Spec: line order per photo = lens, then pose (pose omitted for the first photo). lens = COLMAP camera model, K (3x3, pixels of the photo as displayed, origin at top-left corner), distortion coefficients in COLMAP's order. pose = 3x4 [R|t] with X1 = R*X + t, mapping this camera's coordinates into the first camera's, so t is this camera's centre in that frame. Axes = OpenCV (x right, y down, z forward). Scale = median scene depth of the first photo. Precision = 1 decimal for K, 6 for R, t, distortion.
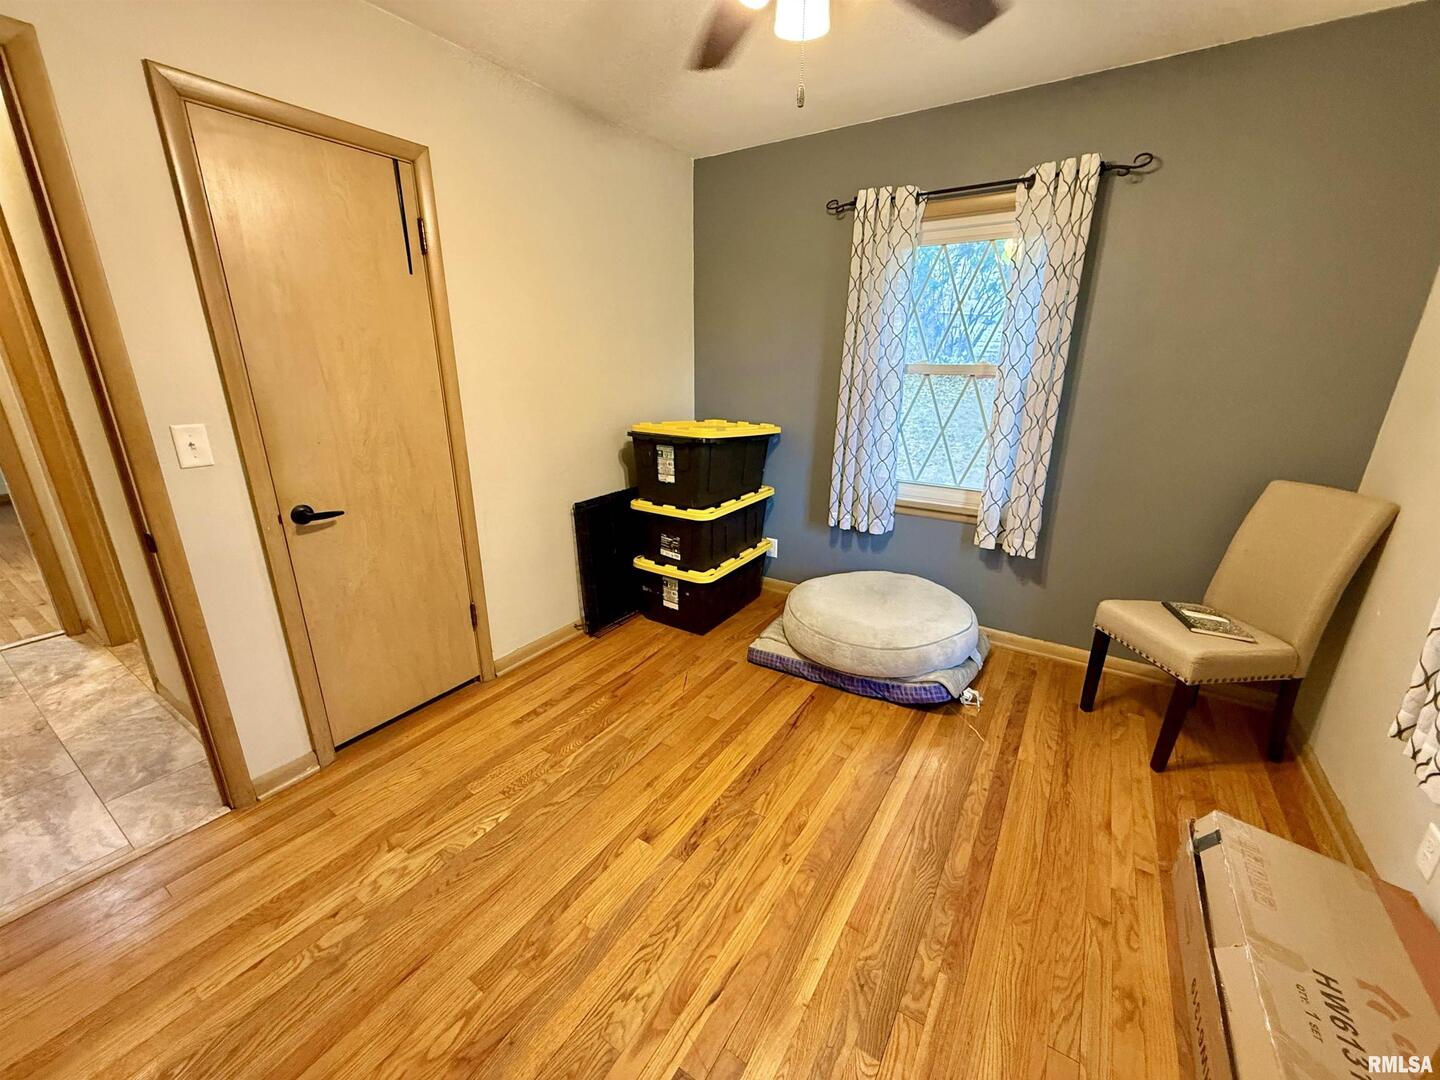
lens RADIAL K [[572.1, 0, 715.9], [0, 572.1, 539.9], [0, 0, 1]] dist [-0.000558, -0.000099]
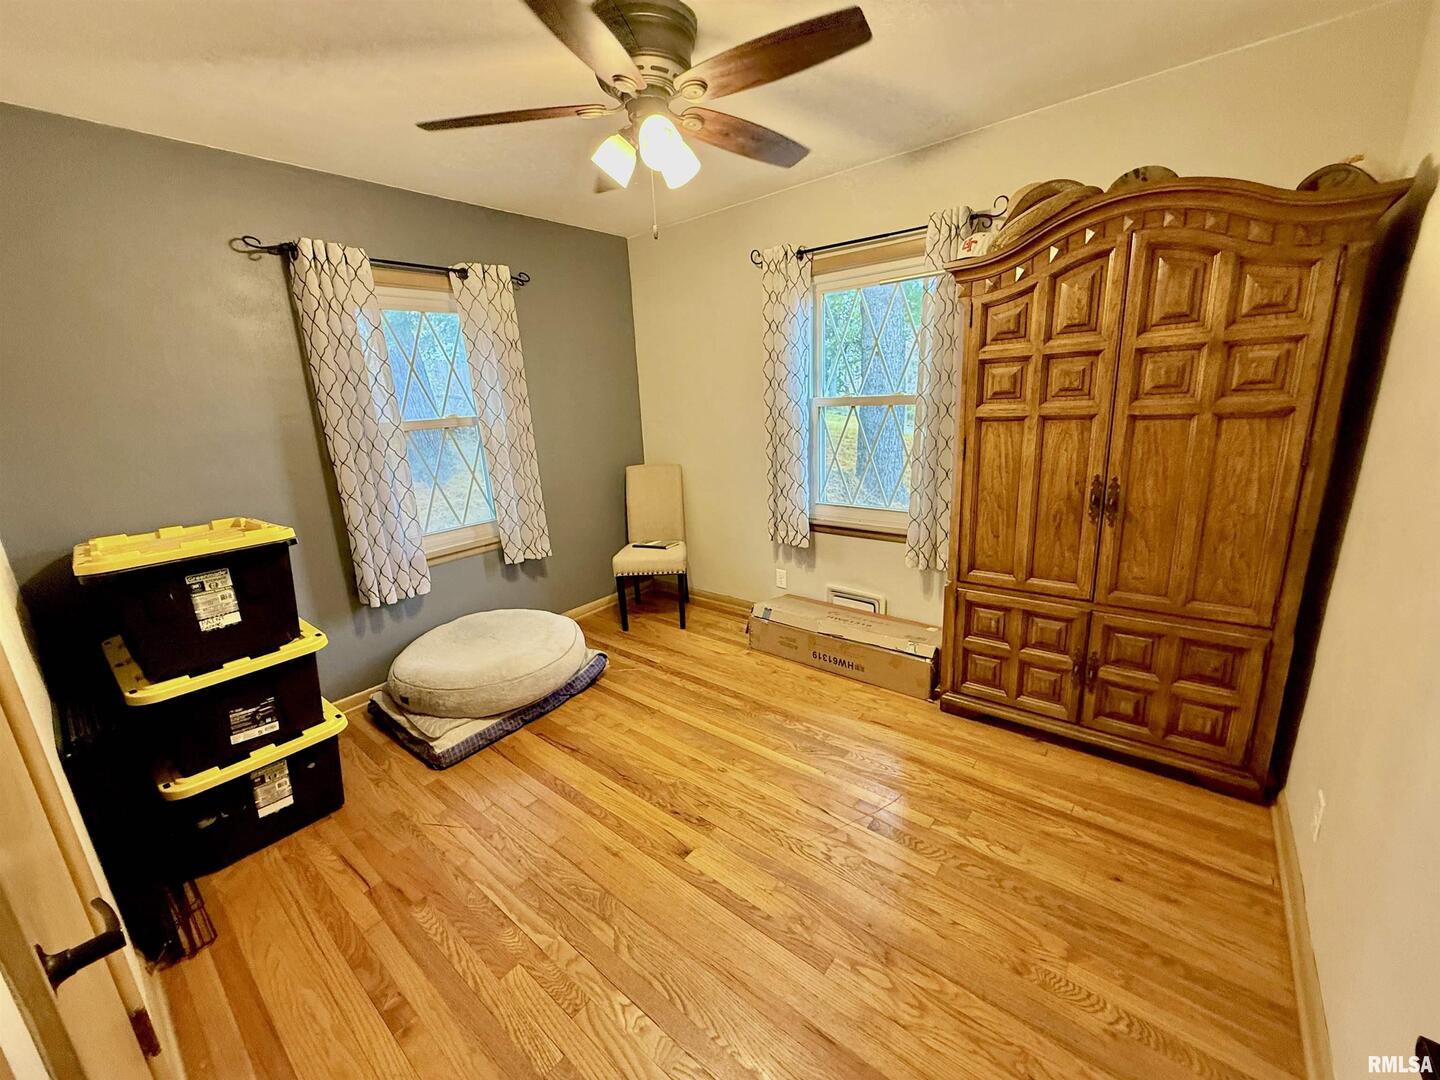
lens RADIAL K [[572.1, 0, 715.9], [0, 572.1, 539.9], [0, 0, 1]] dist [-0.000558, -0.000099]
pose [[0.108094, -0.261482, 0.959136, -0.692624], [0.348111, 0.913663, 0.209853, -0.150936], [-0.931201, 0.311202, 0.189786, 0.398045]]
